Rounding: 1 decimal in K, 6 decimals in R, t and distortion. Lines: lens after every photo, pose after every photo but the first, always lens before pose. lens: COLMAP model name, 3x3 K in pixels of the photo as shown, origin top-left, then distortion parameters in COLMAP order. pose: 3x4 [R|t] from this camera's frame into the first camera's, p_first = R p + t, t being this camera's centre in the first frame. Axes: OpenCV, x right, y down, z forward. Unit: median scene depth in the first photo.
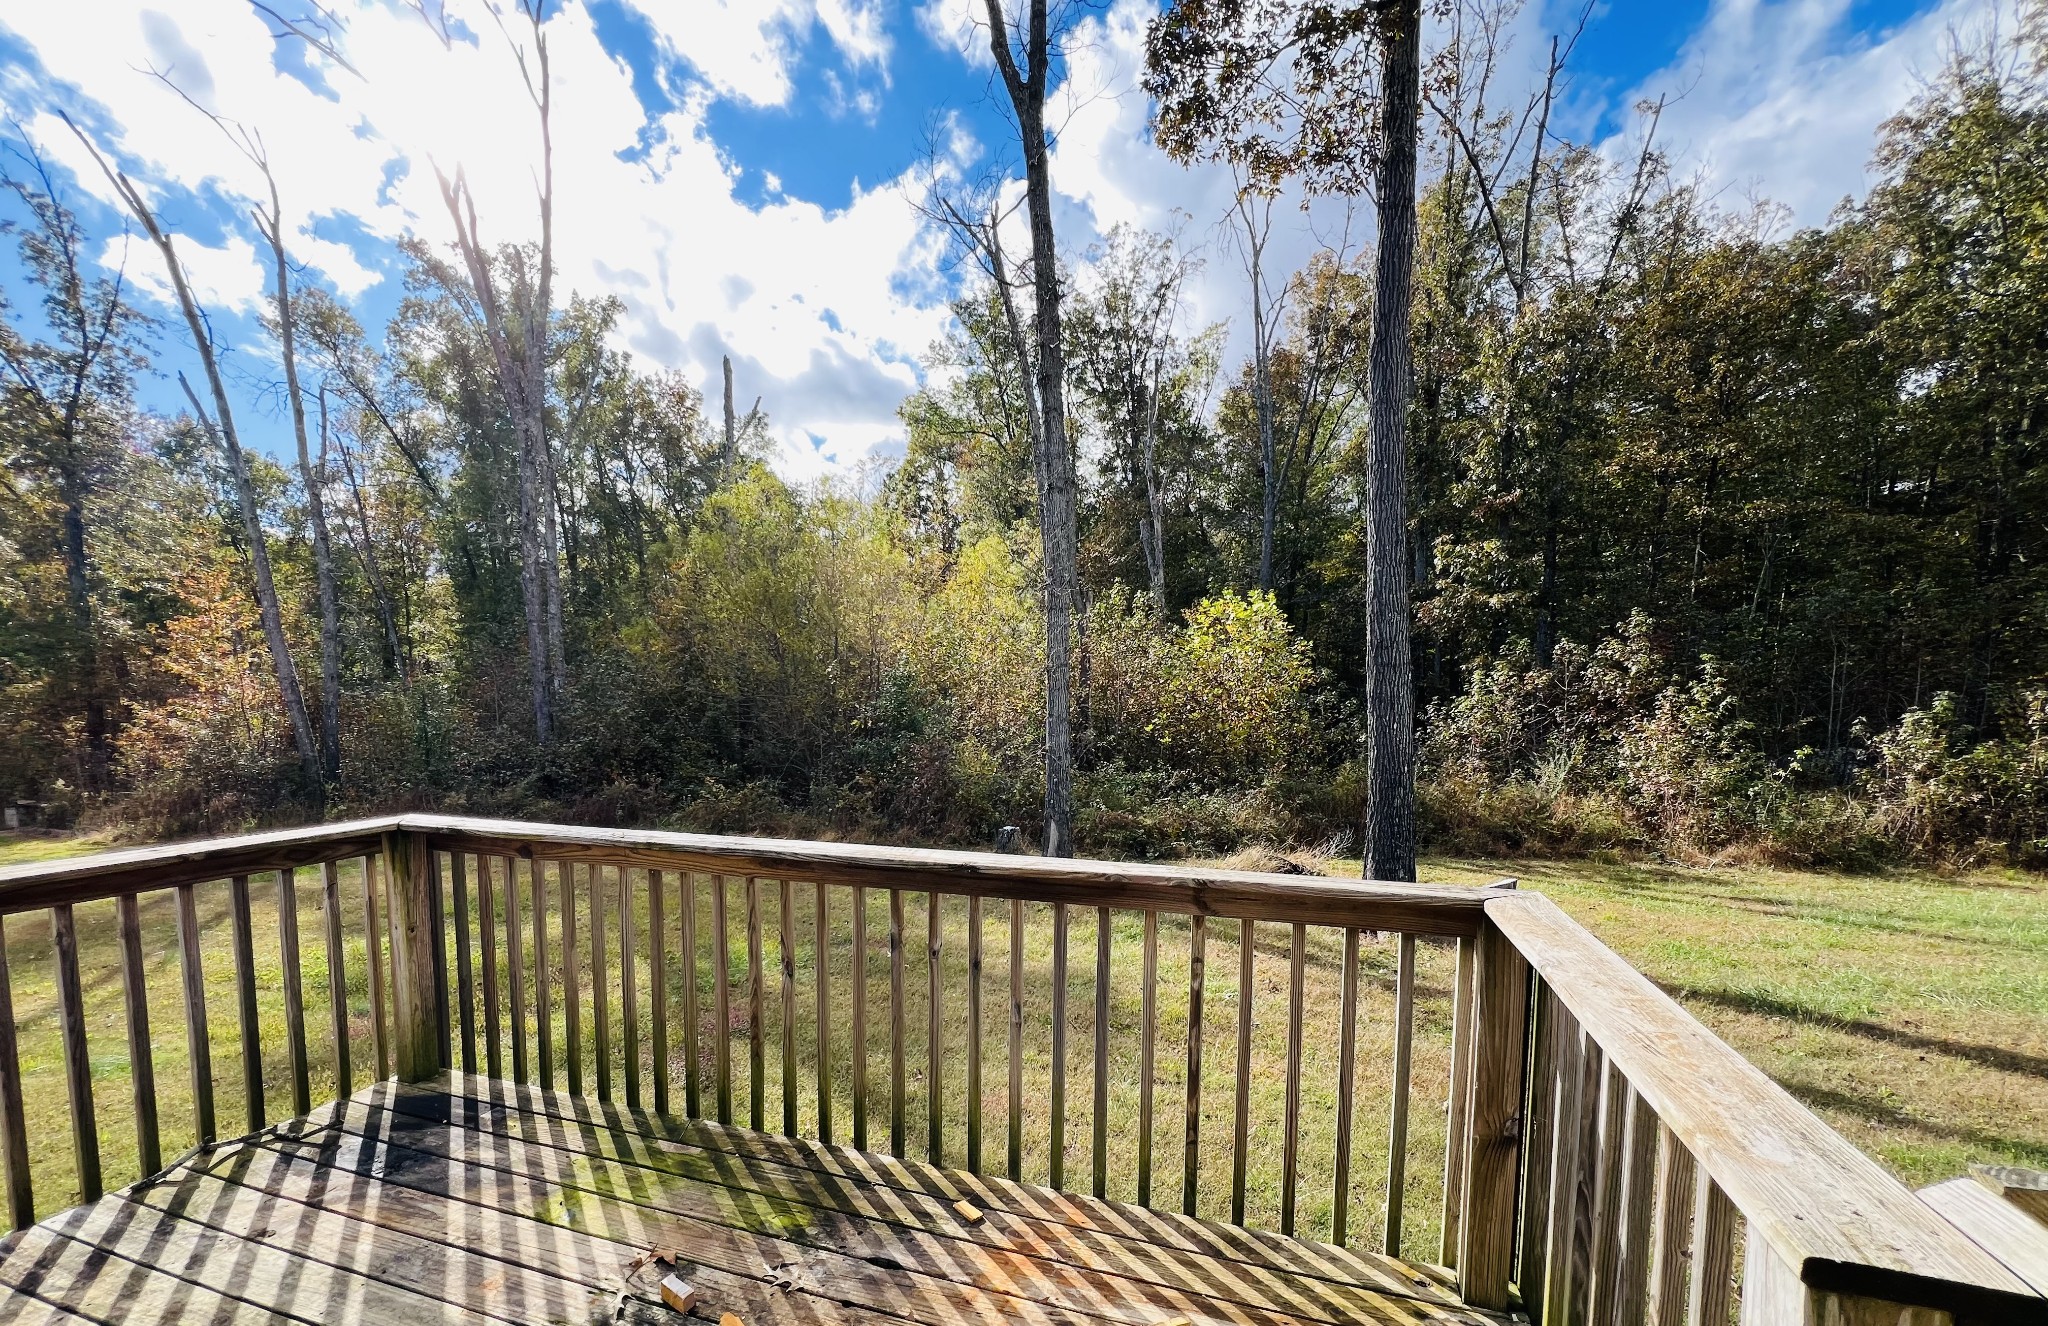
lens RADIAL K [[821.8, 0, 1020.0], [0, 821.8, 775.2], [0, 0, 1]] dist [-0.000669, 0.000103]
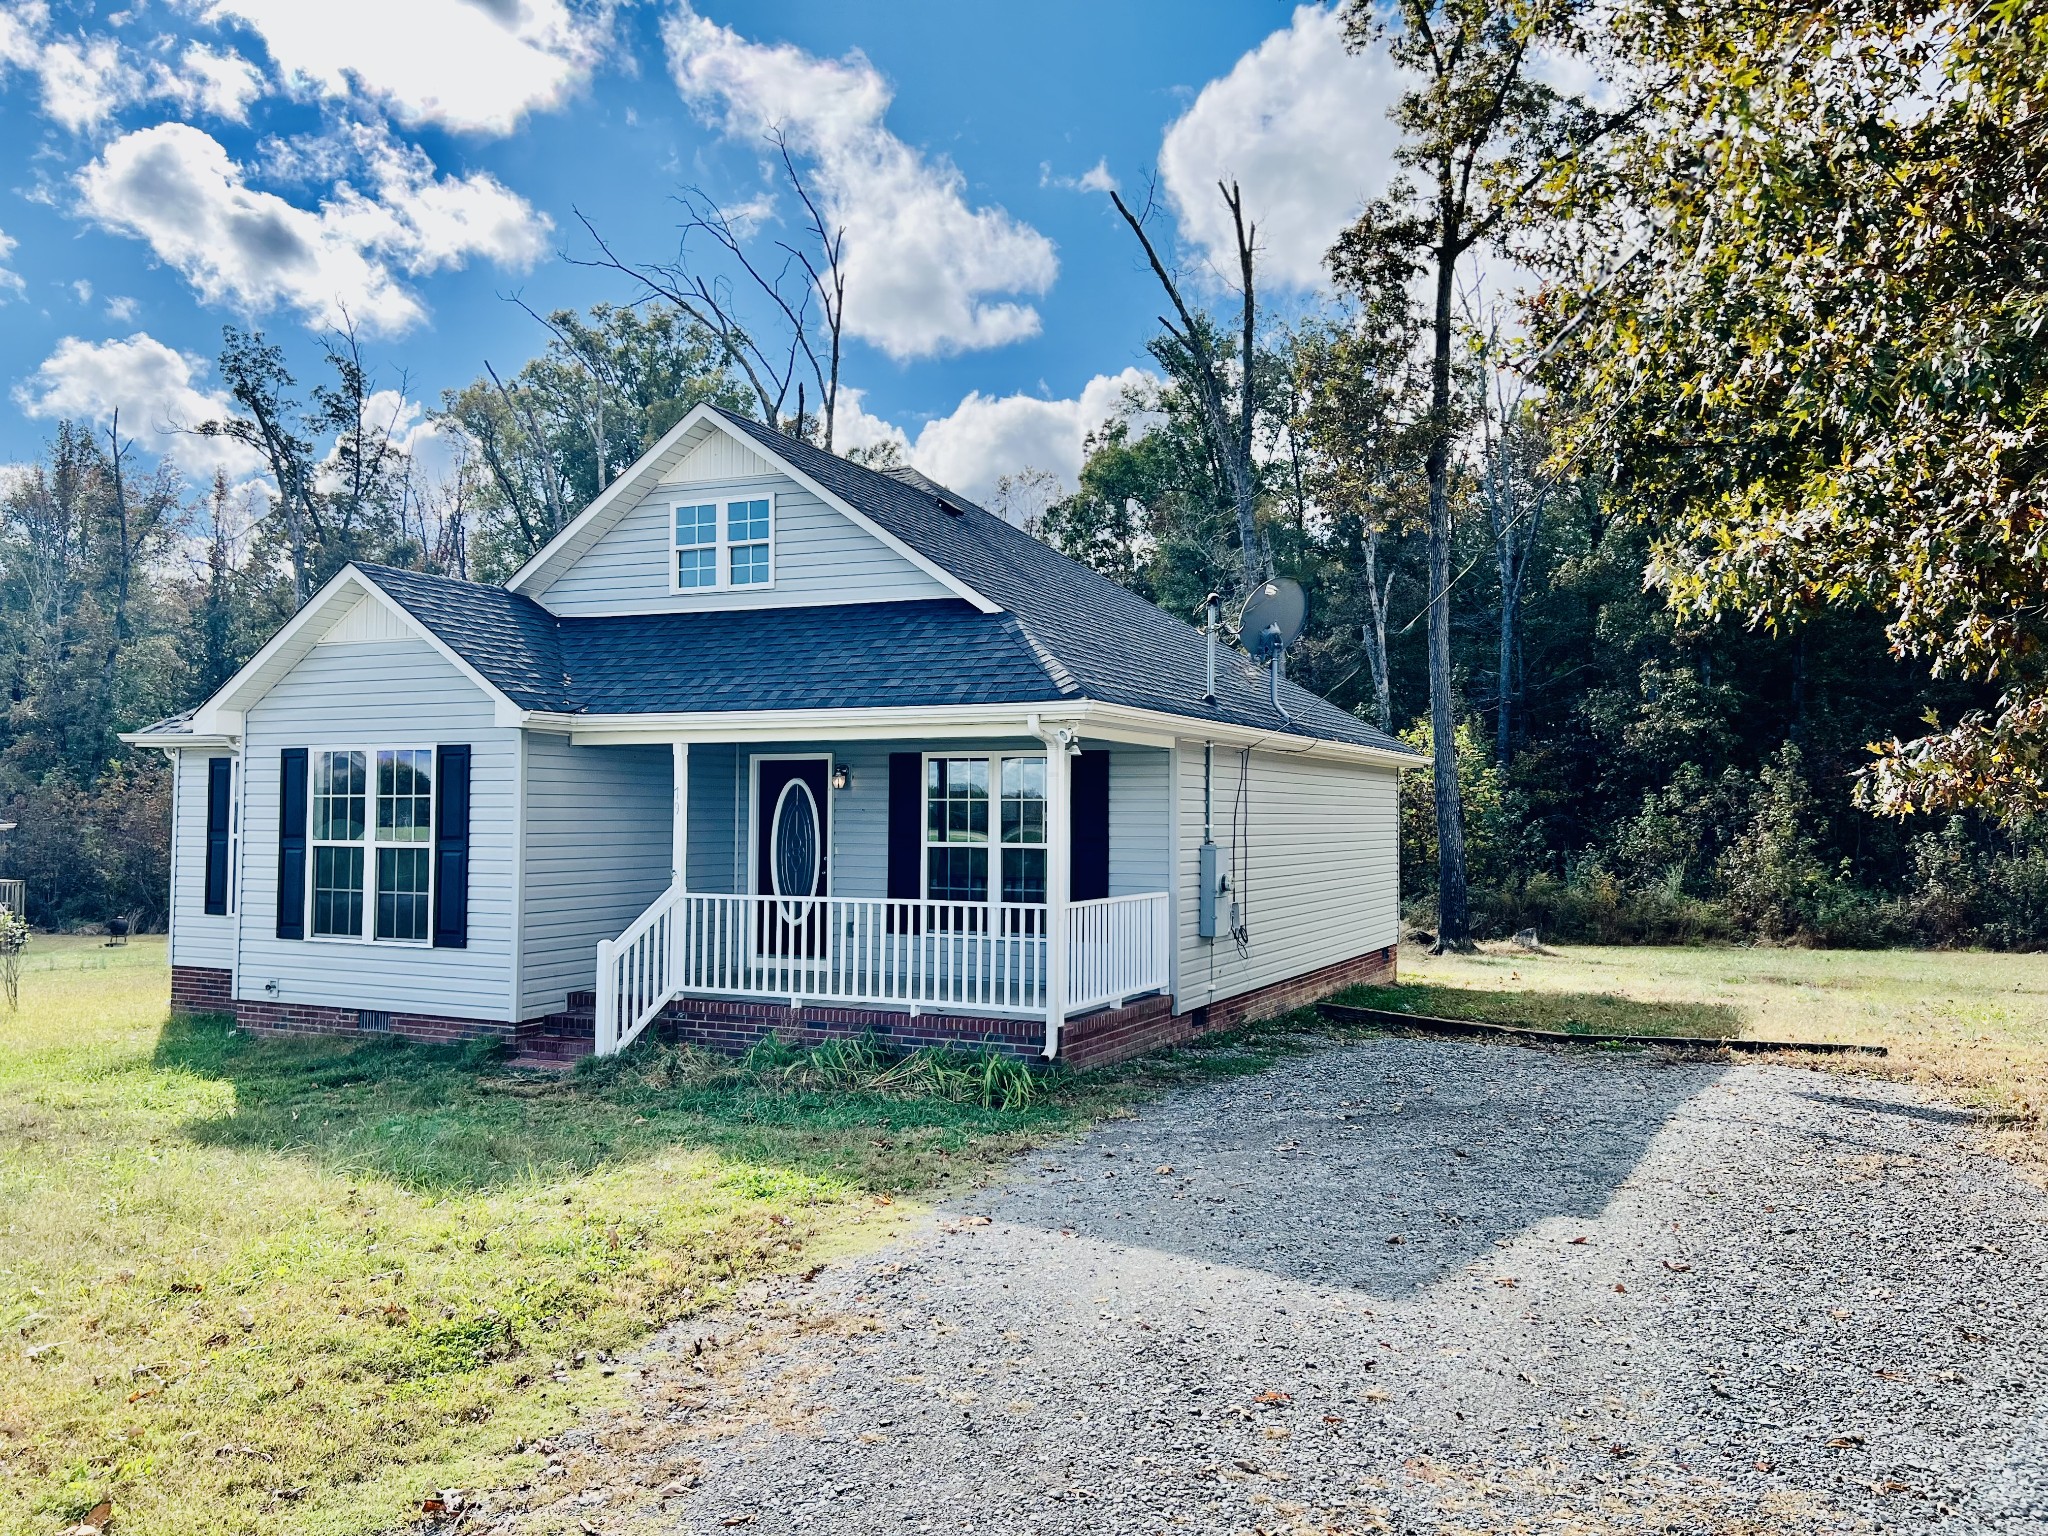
lens RADIAL K [[1597.6, 0, 1017.2], [0, 1597.6, 751.3], [0, 0, 1]] dist [0.071228, -0.053119]
pose [[0.991512, -0.002936, -0.129982, -0.009873], [-0.013196, 0.992309, -0.123077, 0.081417], [0.129344, 0.123748, 0.983848, -1.070865]]
